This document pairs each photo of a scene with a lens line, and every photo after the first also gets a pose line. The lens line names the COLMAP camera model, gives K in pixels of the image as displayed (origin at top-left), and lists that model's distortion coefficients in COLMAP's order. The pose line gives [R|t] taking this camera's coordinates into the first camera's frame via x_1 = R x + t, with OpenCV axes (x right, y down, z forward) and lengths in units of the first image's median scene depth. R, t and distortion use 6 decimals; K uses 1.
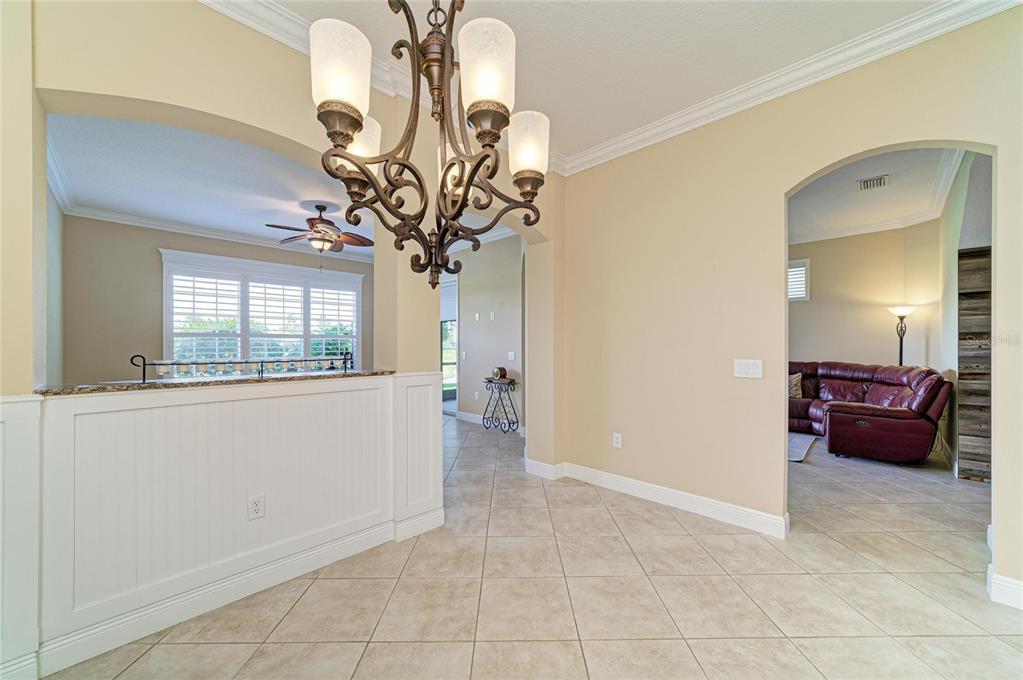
lens RADIAL K [[385.7, 0, 514.9], [0, 385.7, 345.4], [0, 0, 1]] dist [-0.012973, 0.000096]
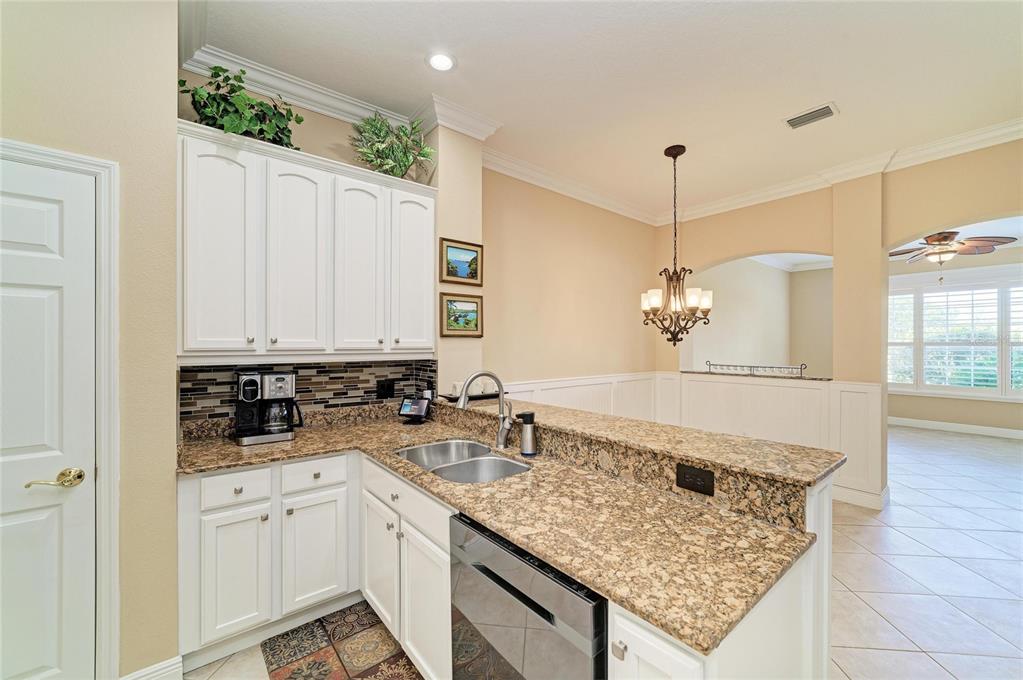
lens RADIAL K [[406.3, 0, 517.7], [0, 406.3, 343.9], [0, 0, 1]] dist [0.004026, 0.000256]
pose [[-0.097816, -0.003245, -0.995199, 0.675861], [0.001207, 0.999994, -0.003379, -0.030560], [0.995204, -0.001531, -0.097812, -0.007405]]
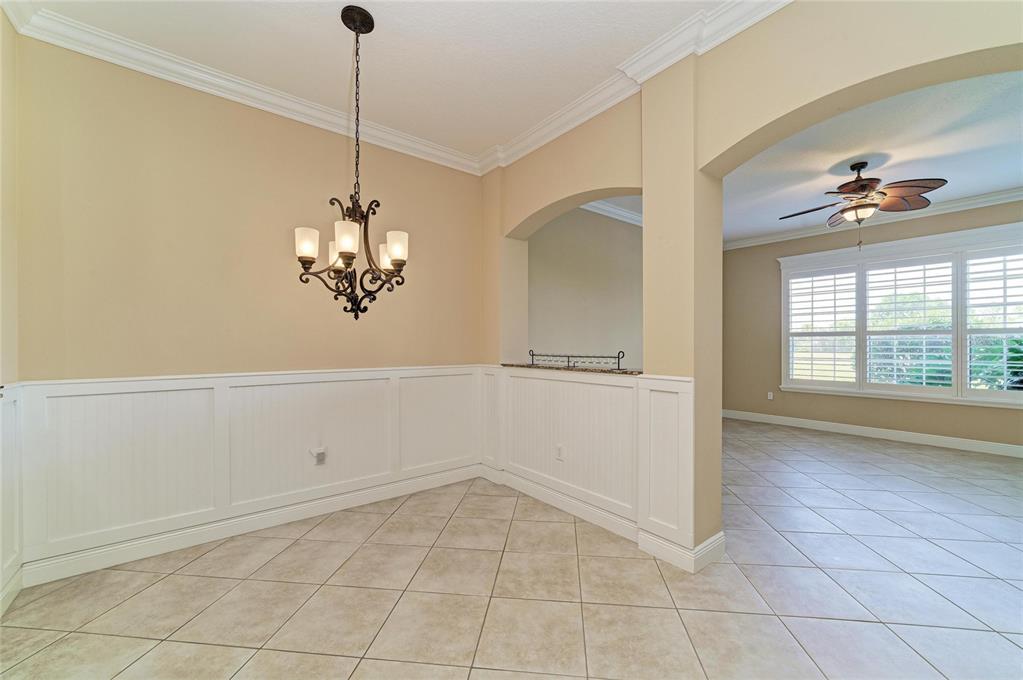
lens RADIAL K [[406.3, 0, 517.7], [0, 406.3, 343.9], [0, 0, 1]] dist [0.004026, 0.000256]
pose [[-0.117386, -0.000430, -0.993086, 0.383646], [0.000312, 1.000000, -0.000470, -0.002047], [0.993086, -0.000365, -0.117386, 0.416615]]
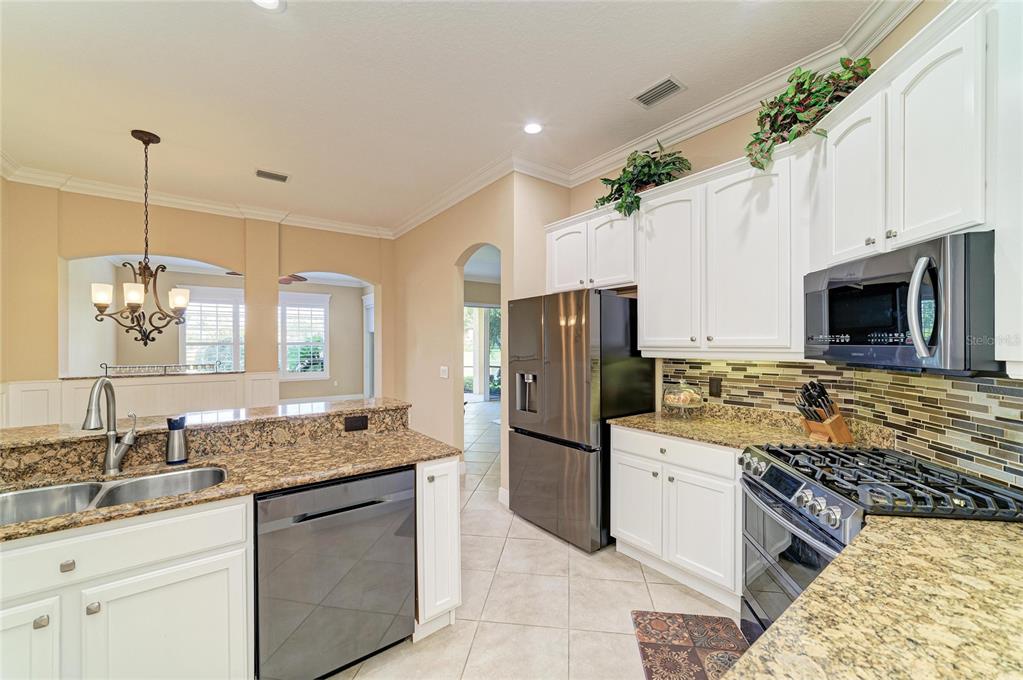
lens RADIAL K [[406.3, 0, 517.7], [0, 406.3, 343.9], [0, 0, 1]] dist [0.004026, 0.000256]
pose [[0.988575, -0.004796, -0.150655, 0.641303], [0.005057, 0.999986, 0.001348, -0.030237], [0.150646, -0.002095, 0.988586, -0.358354]]
